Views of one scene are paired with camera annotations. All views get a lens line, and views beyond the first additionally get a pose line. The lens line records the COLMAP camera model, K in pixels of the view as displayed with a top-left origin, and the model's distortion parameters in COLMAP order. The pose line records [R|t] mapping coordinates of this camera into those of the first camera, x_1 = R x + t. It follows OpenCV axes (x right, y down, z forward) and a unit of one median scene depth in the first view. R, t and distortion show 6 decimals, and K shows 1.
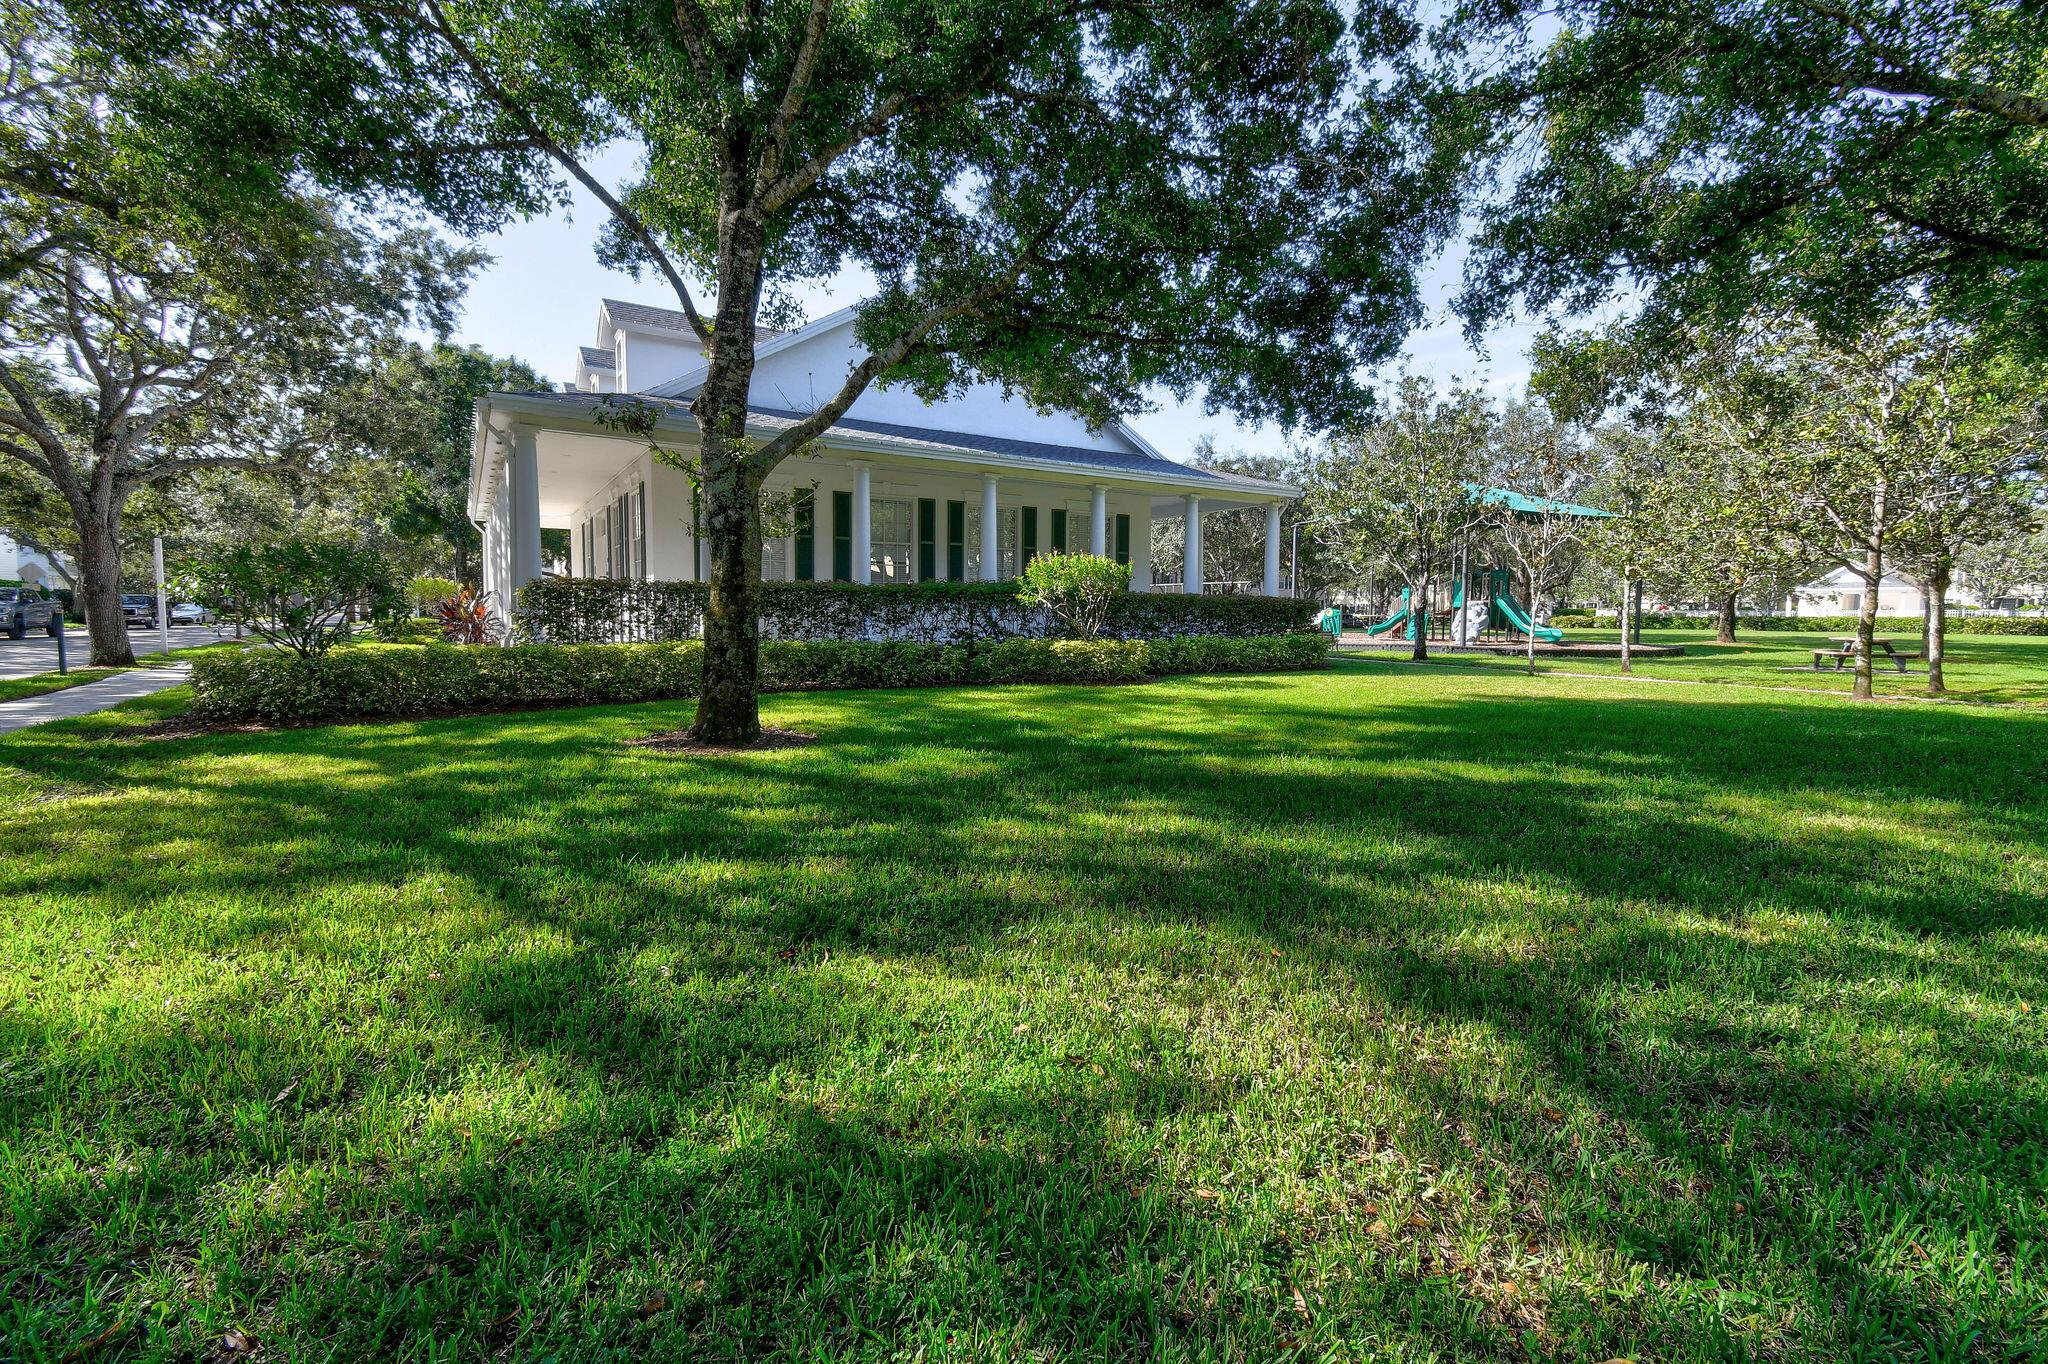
lens RADIAL K [[919.6, 0, 1024.0], [0, 919.6, 682.0], [0, 0, 1]] dist [0.011183, -0.000135]
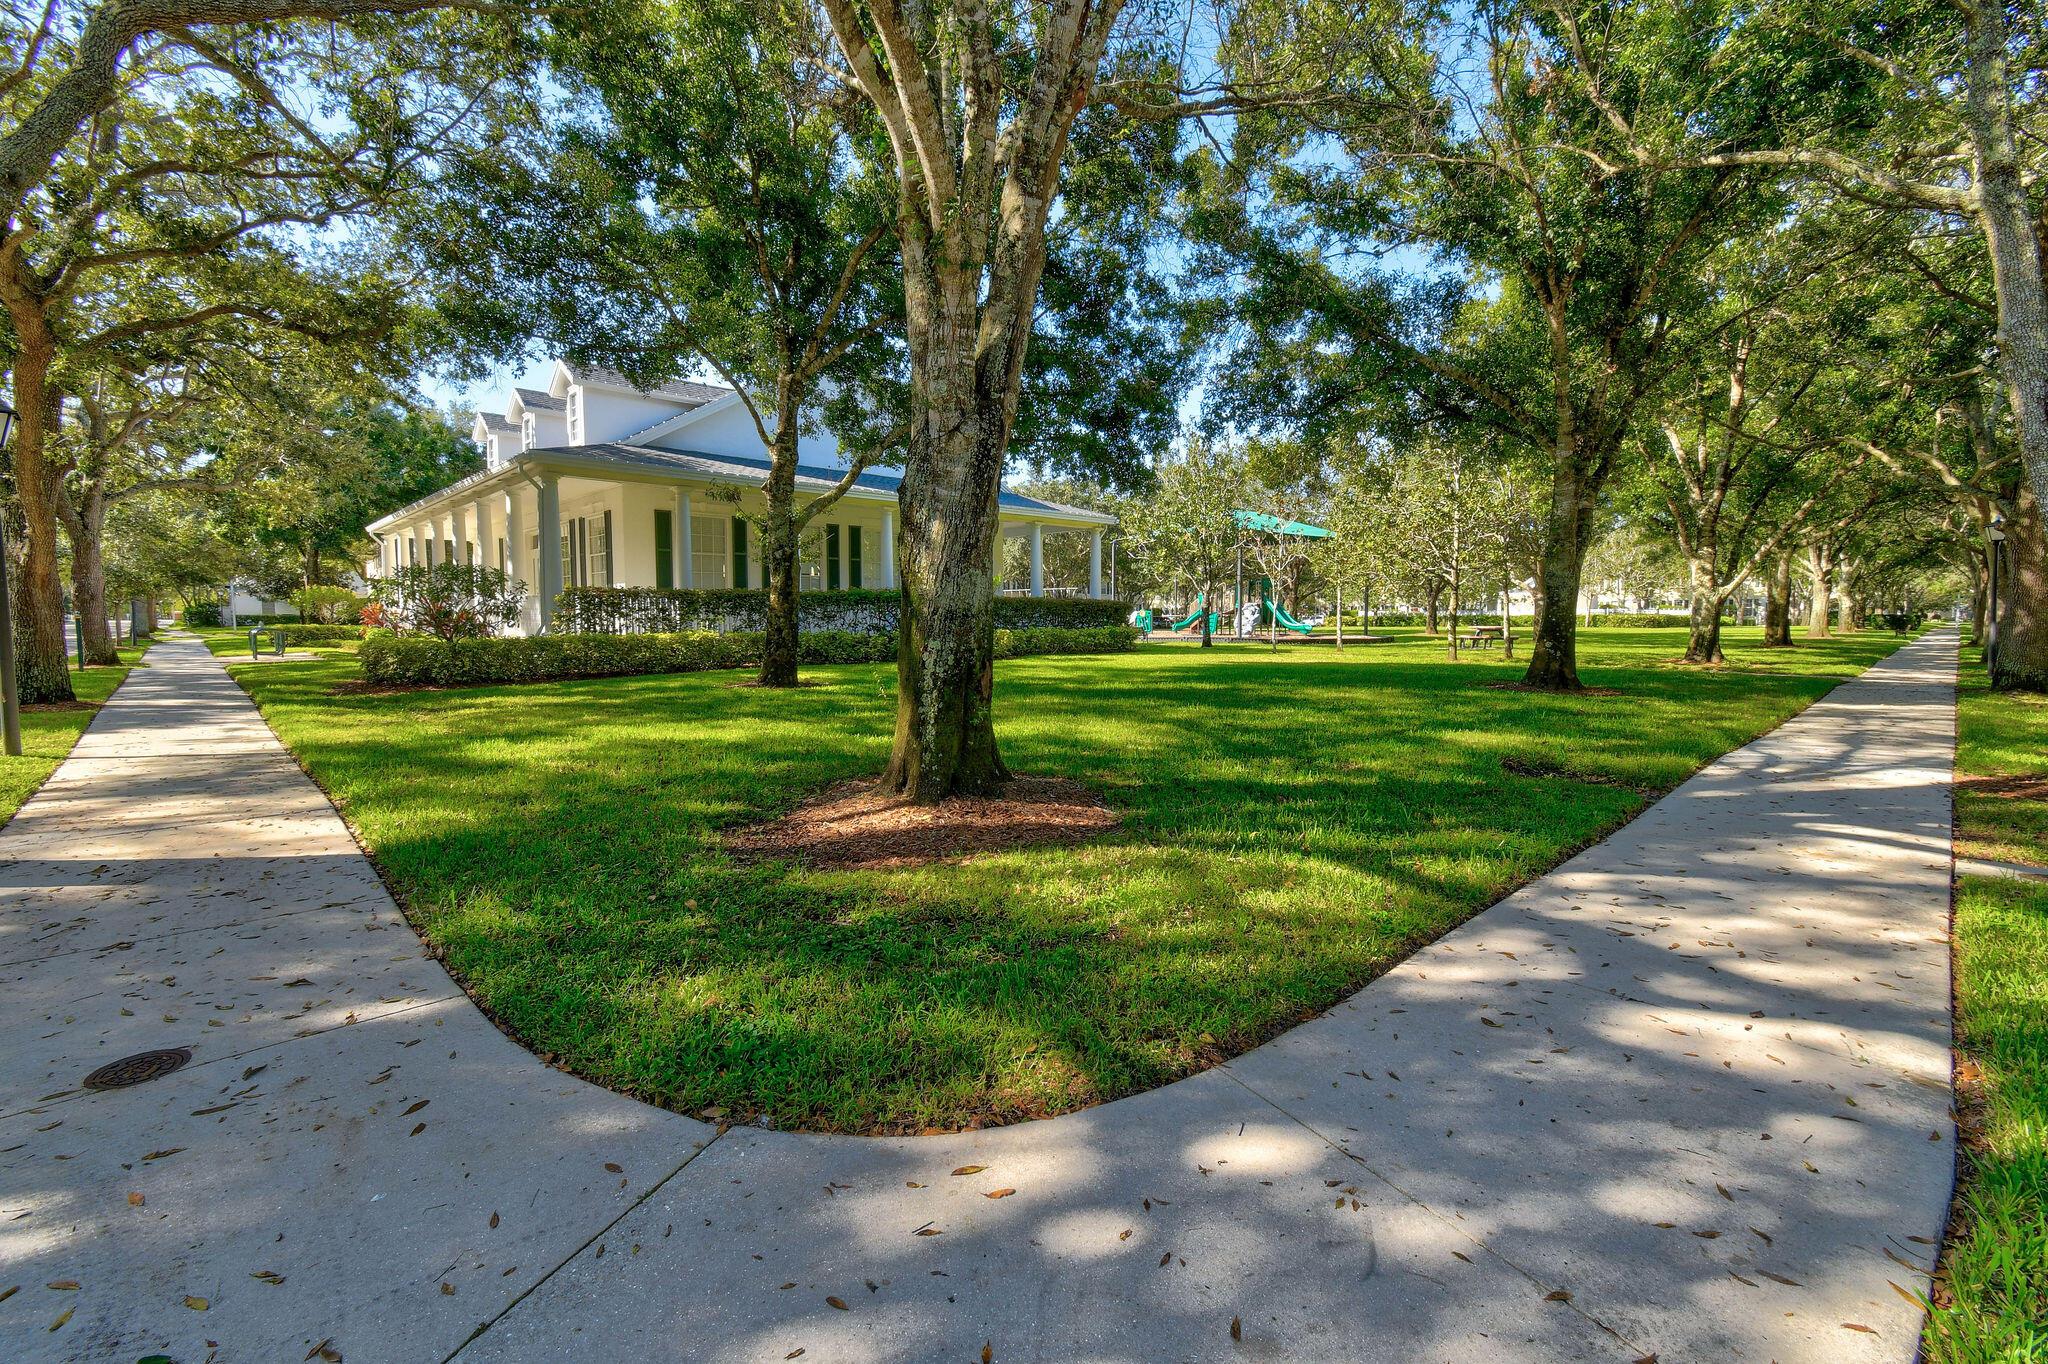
lens RADIAL K [[892.9, 0, 1024.0], [0, 892.9, 682.0], [0, 0, 1]] dist [-0.000027, 0.000073]
pose [[0.983353, -0.021042, 0.180485, -0.123282], [0.021679, 0.999764, -0.001558, 0.046728], [-0.180410, 0.005445, 0.983576, -0.446662]]
